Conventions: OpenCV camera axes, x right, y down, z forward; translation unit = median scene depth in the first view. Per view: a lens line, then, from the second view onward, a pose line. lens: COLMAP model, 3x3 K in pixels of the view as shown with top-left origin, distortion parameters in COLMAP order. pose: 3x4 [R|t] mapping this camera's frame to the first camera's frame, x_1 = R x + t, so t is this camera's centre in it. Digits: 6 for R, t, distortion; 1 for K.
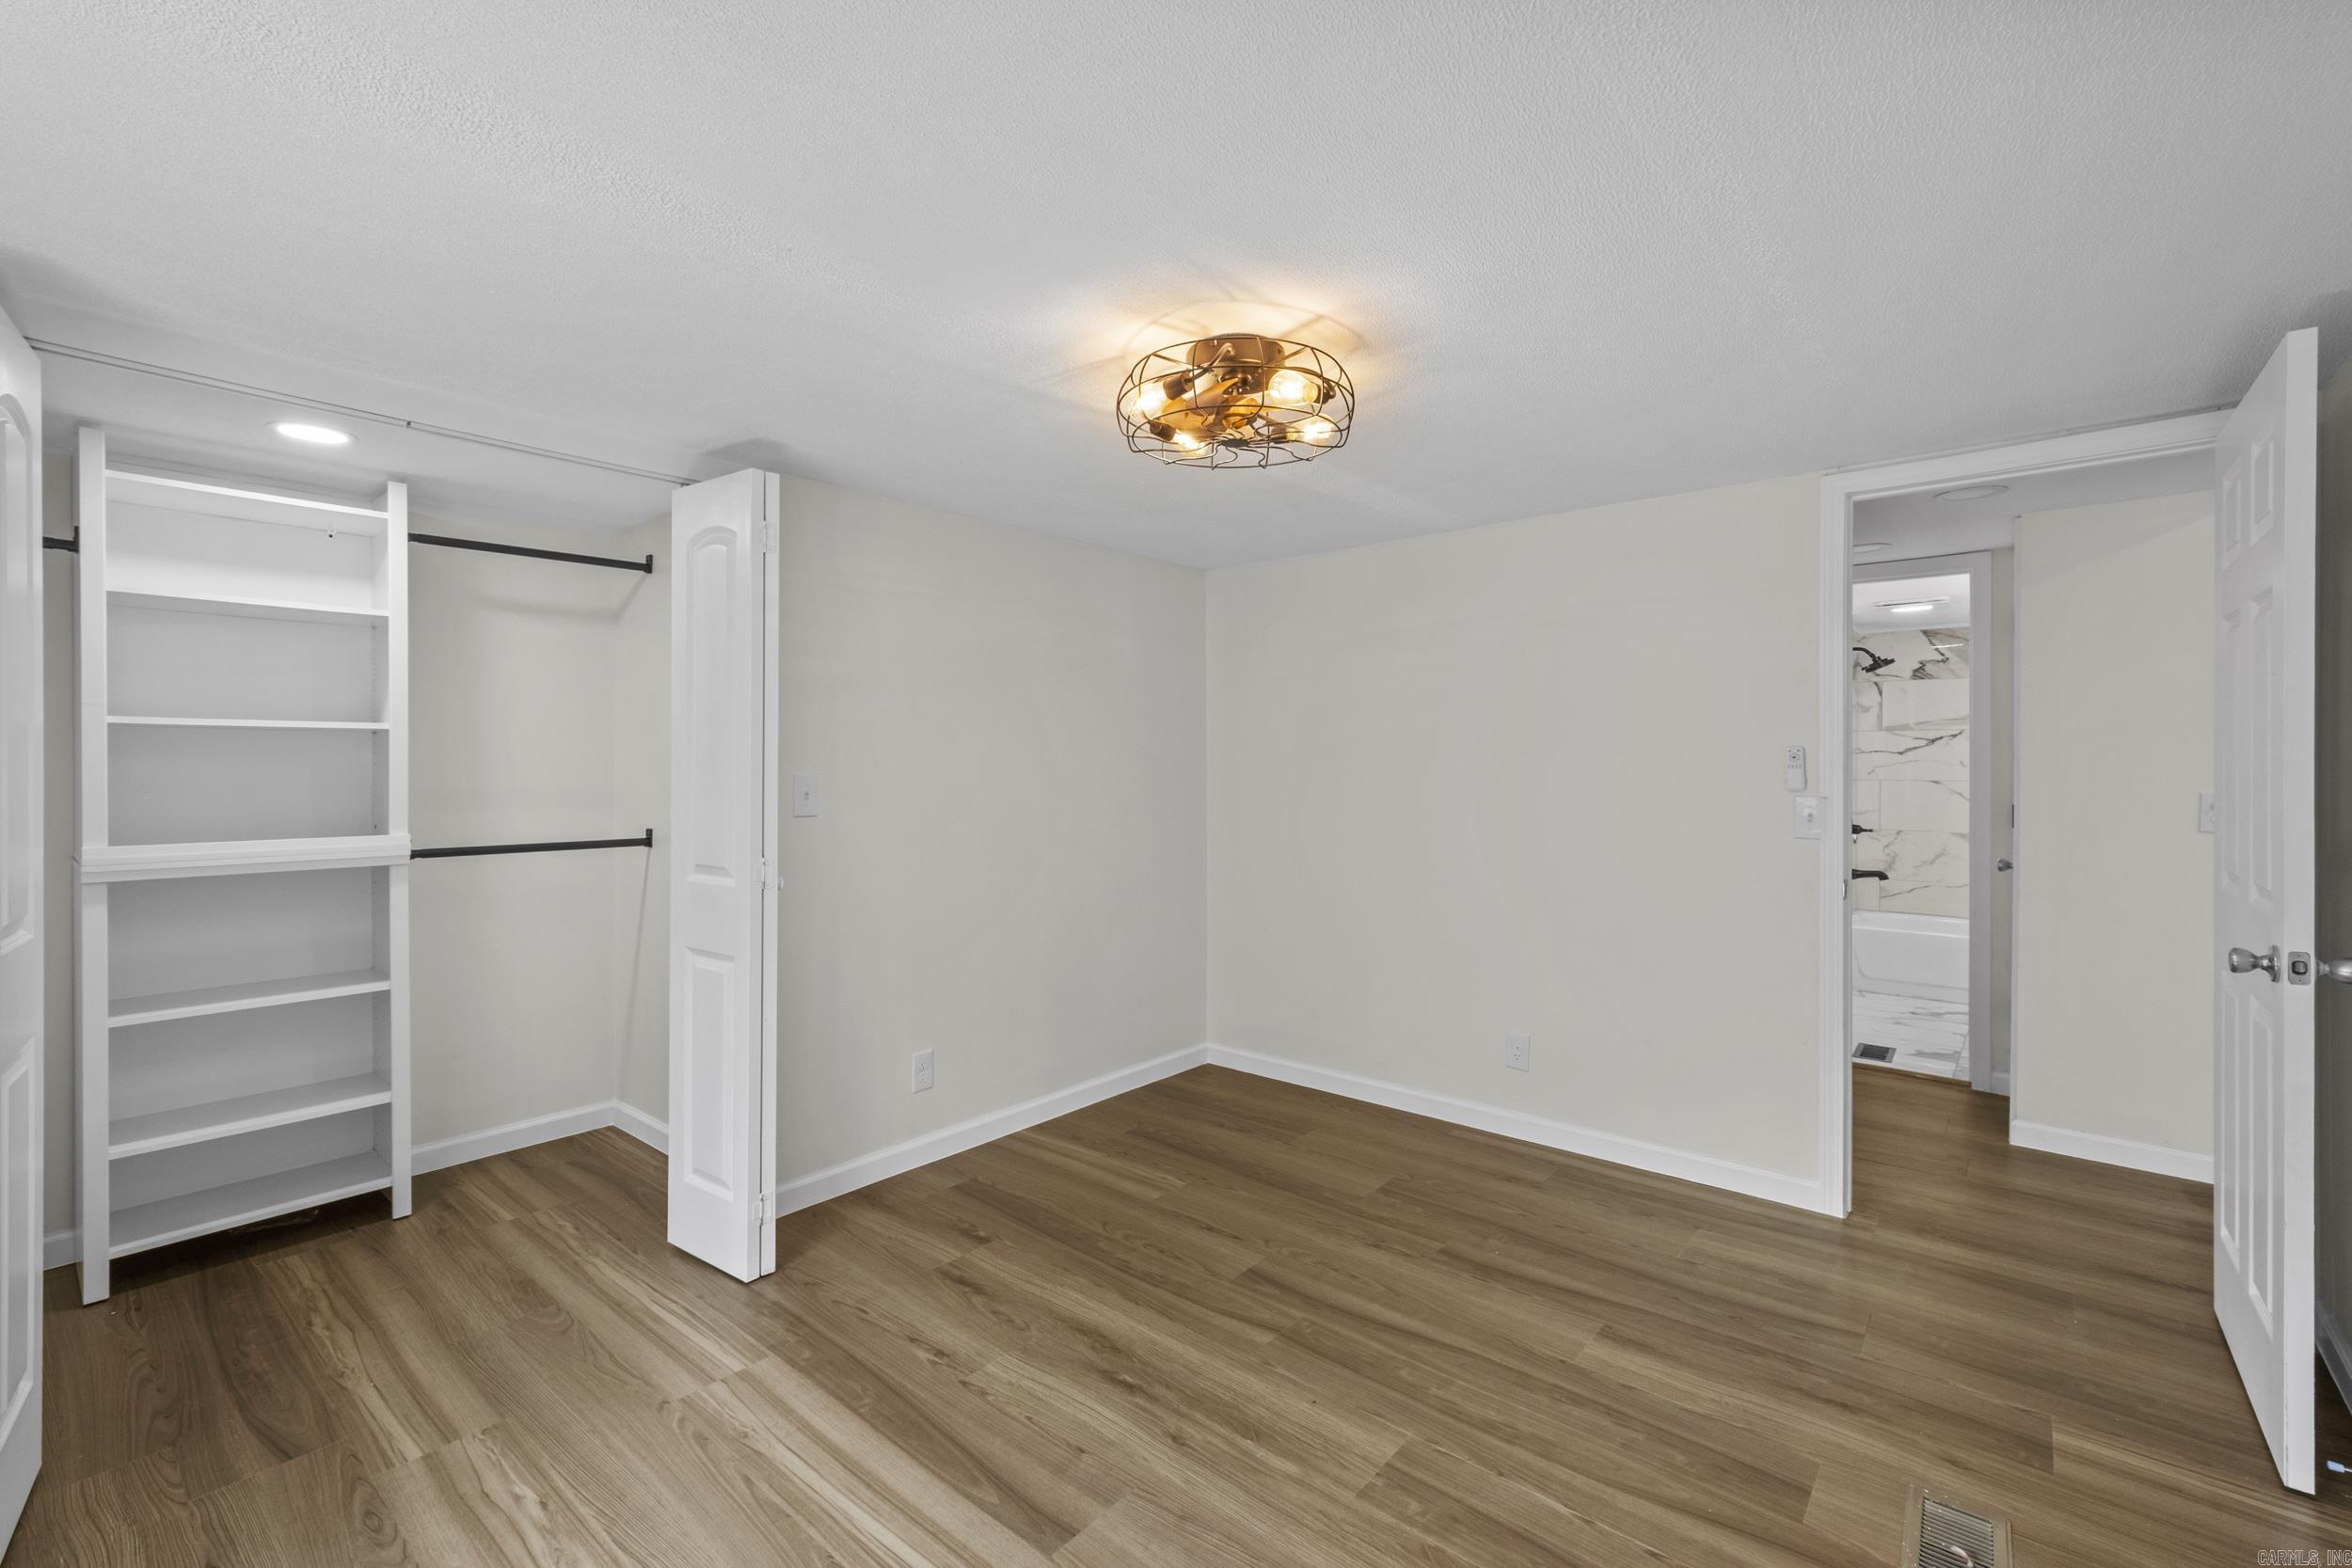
lens RADIAL K [[1015.8, 0, 1166.1], [0, 1015.8, 772.8], [0, 0, 1]] dist [0.008277, -0.000359]
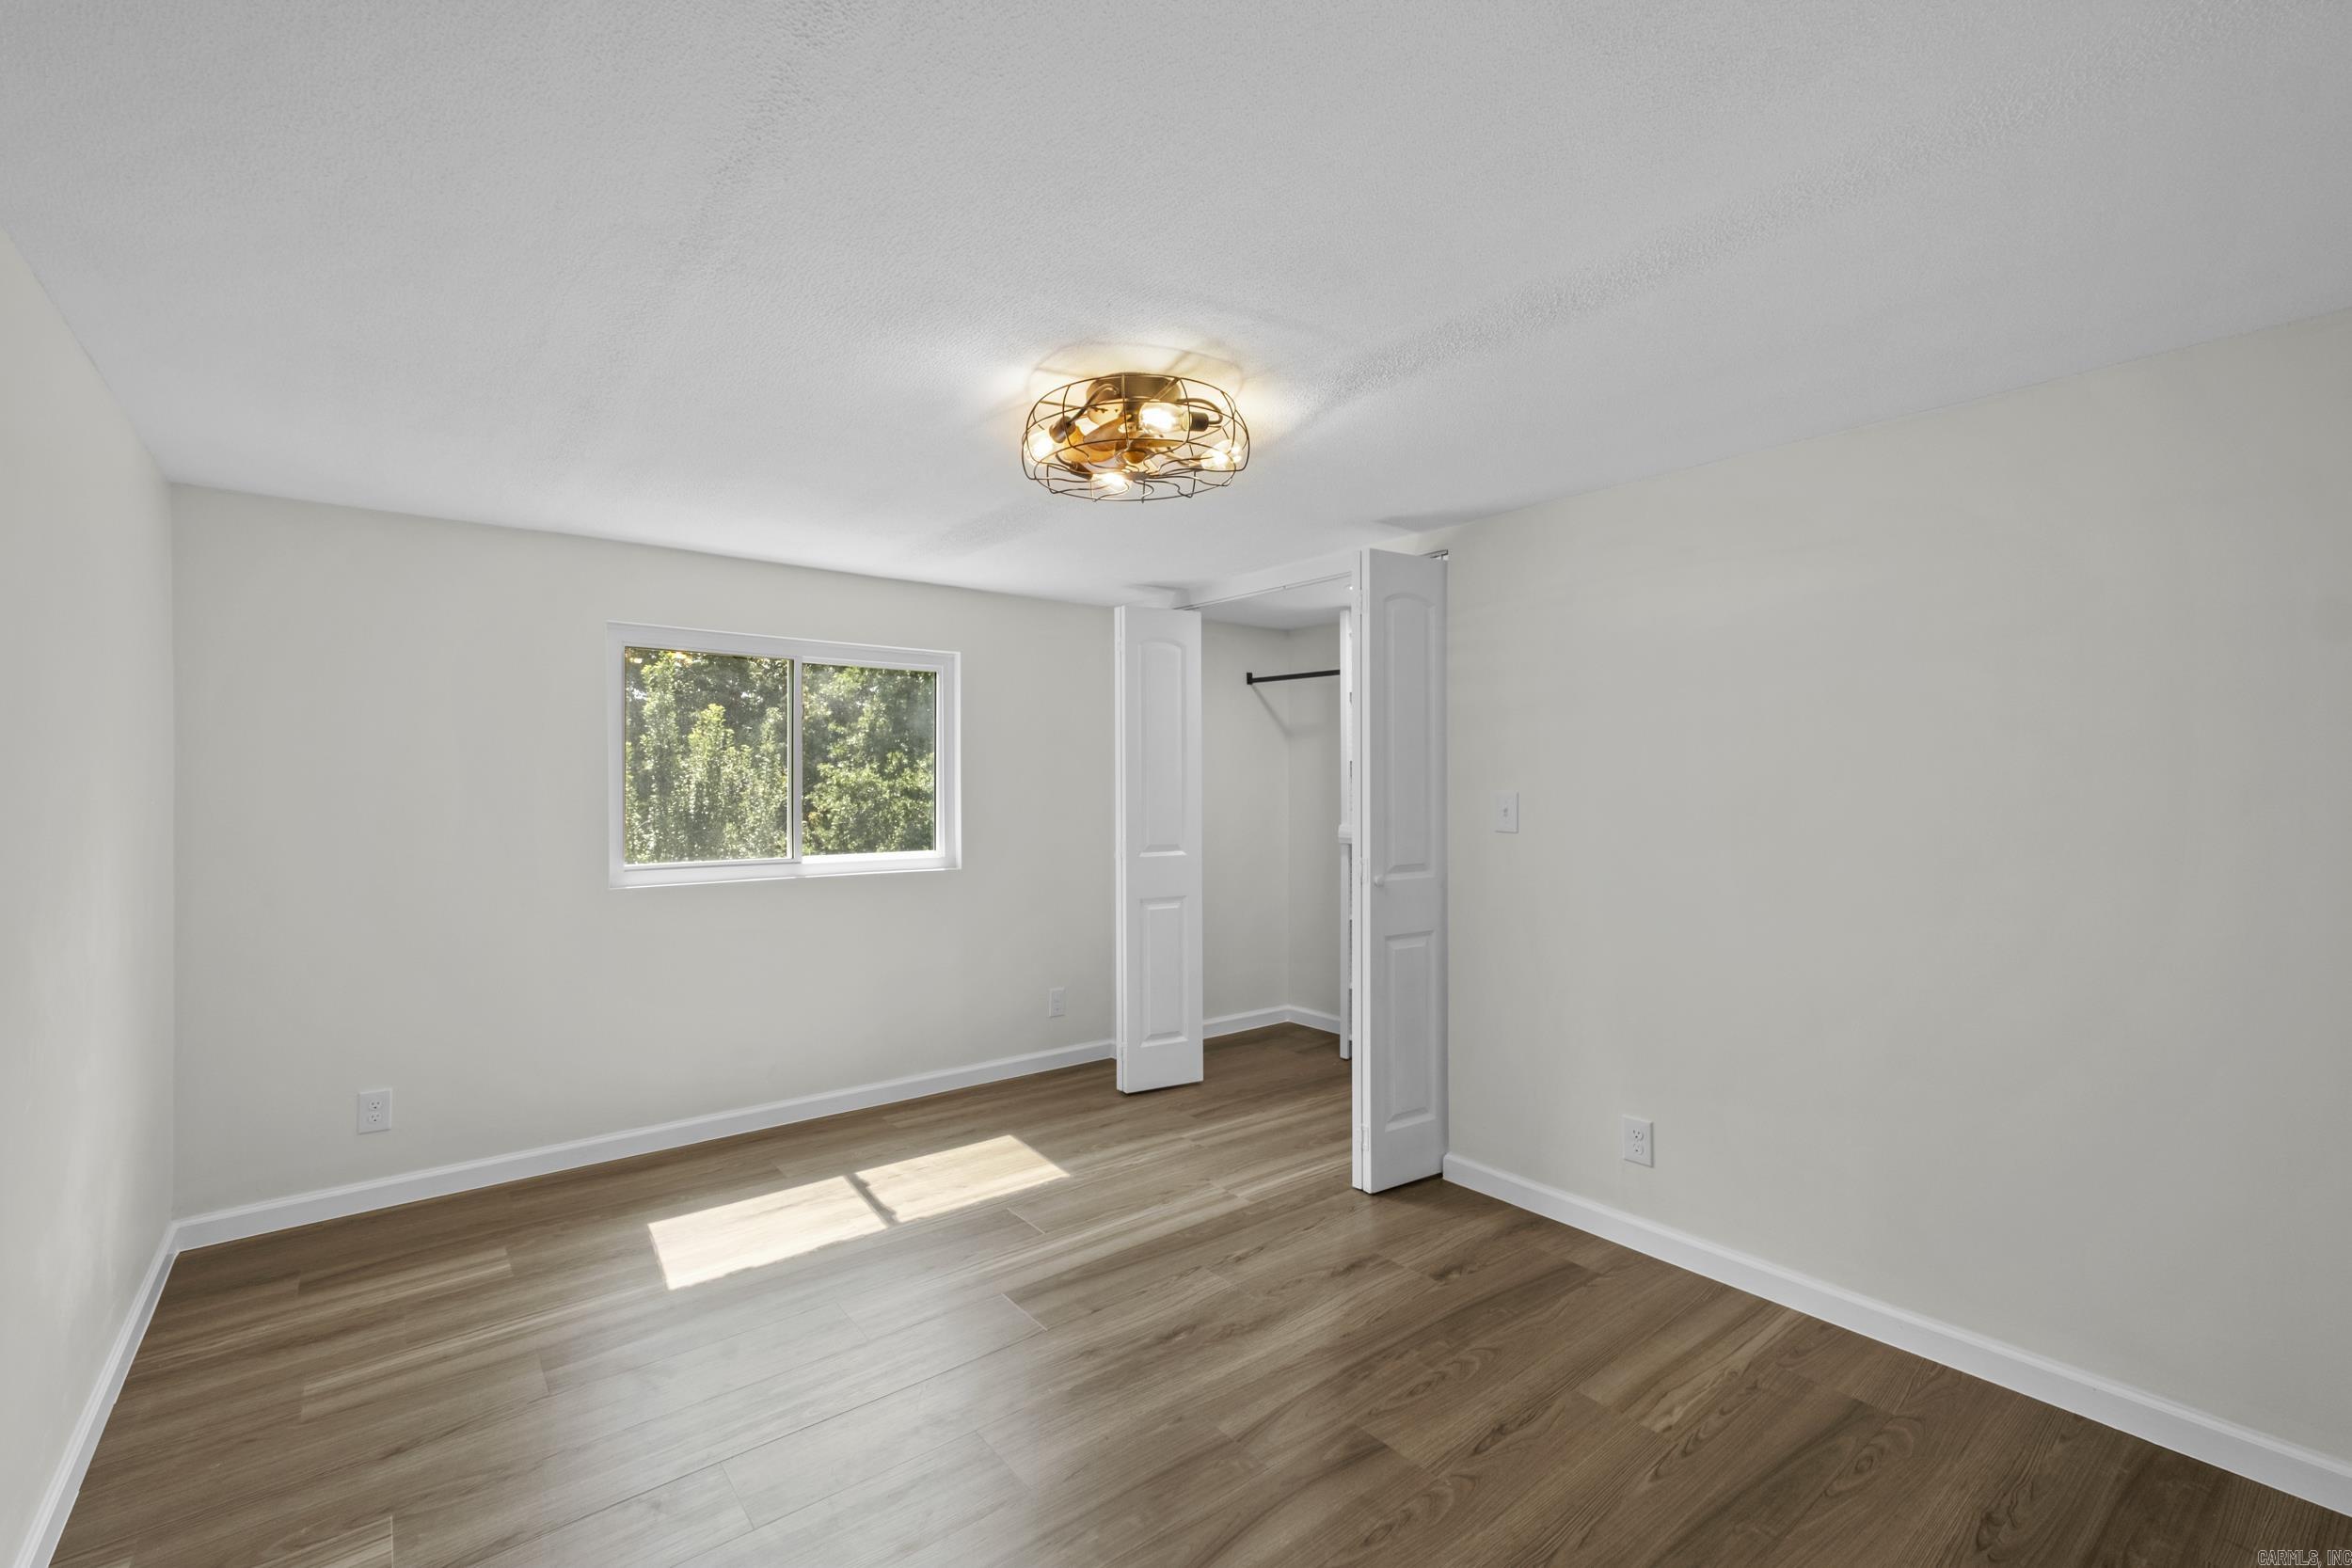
lens RADIAL K [[1015.8, 0, 1166.4], [0, 1015.8, 781.5], [0, 0, 1]] dist [0.008277, -0.000359]
pose [[-0.195932, -0.002813, -0.980614, 0.930973], [-0.010858, 0.999941, -0.000699, -0.006196], [0.980557, 0.010511, -0.195951, 1.060121]]
